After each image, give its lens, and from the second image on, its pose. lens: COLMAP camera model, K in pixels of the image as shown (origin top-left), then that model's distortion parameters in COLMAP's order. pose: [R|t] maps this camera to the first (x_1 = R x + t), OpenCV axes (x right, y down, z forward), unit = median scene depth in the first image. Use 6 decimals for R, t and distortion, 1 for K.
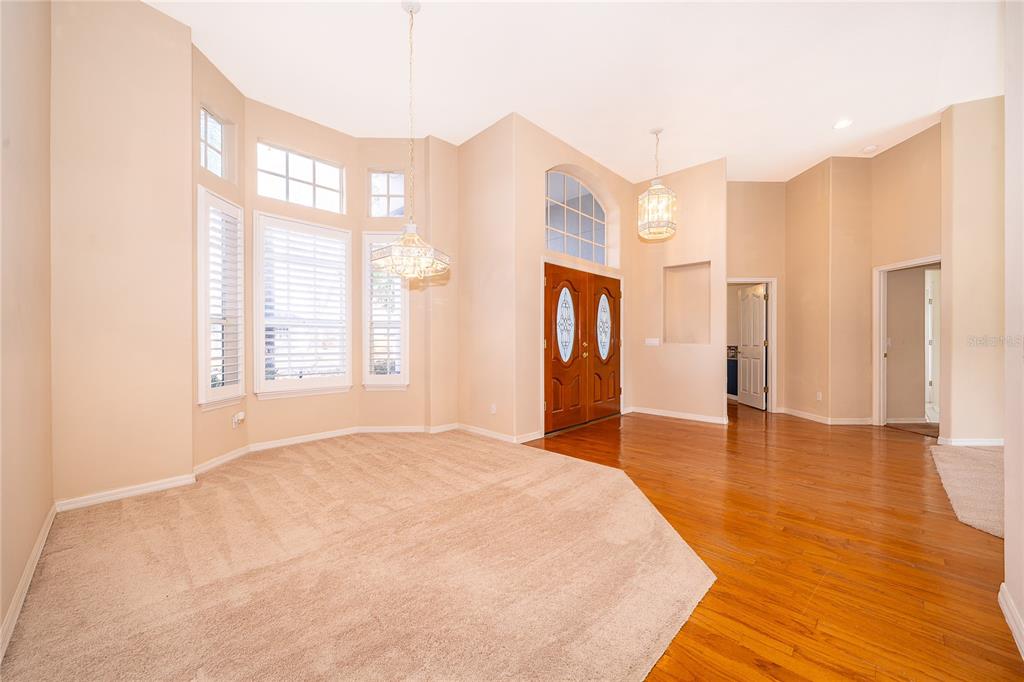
lens RADIAL K [[401.1, 0, 513.6], [0, 401.1, 336.8], [0, 0, 1]] dist [-0.002857, -0.000454]
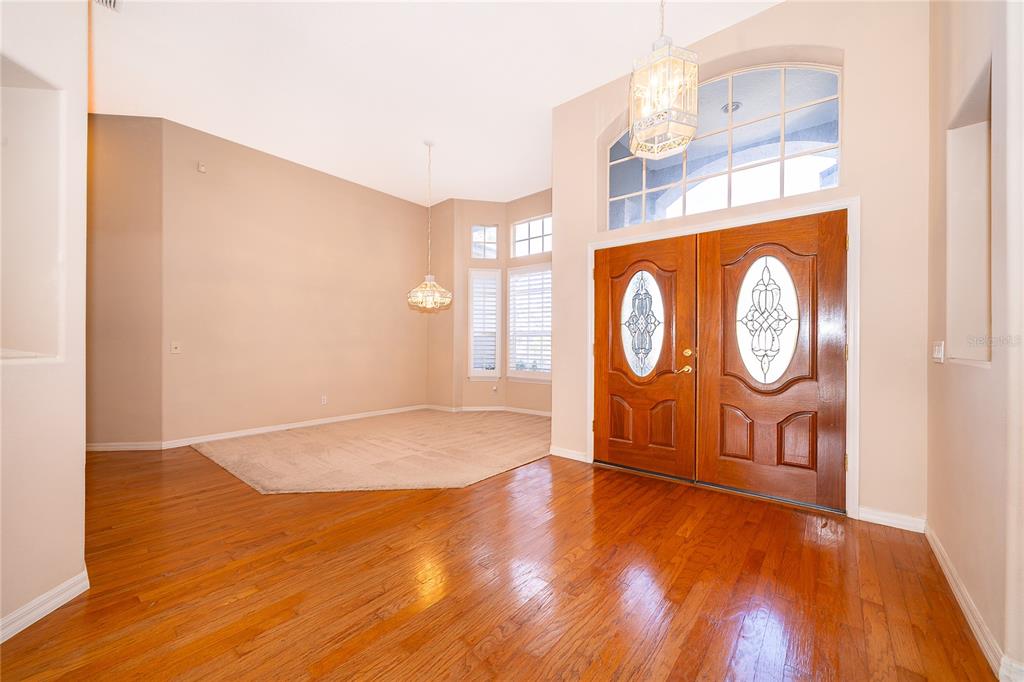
lens RADIAL K [[401.1, 0, 510.1], [0, 401.1, 346.2], [0, 0, 1]] dist [-0.002857, -0.000454]
pose [[0.045949, 0.000780, -0.998944, 0.936624], [-0.003278, 0.999994, 0.000630, 0.010668], [0.998938, 0.003246, 0.045951, 0.837630]]
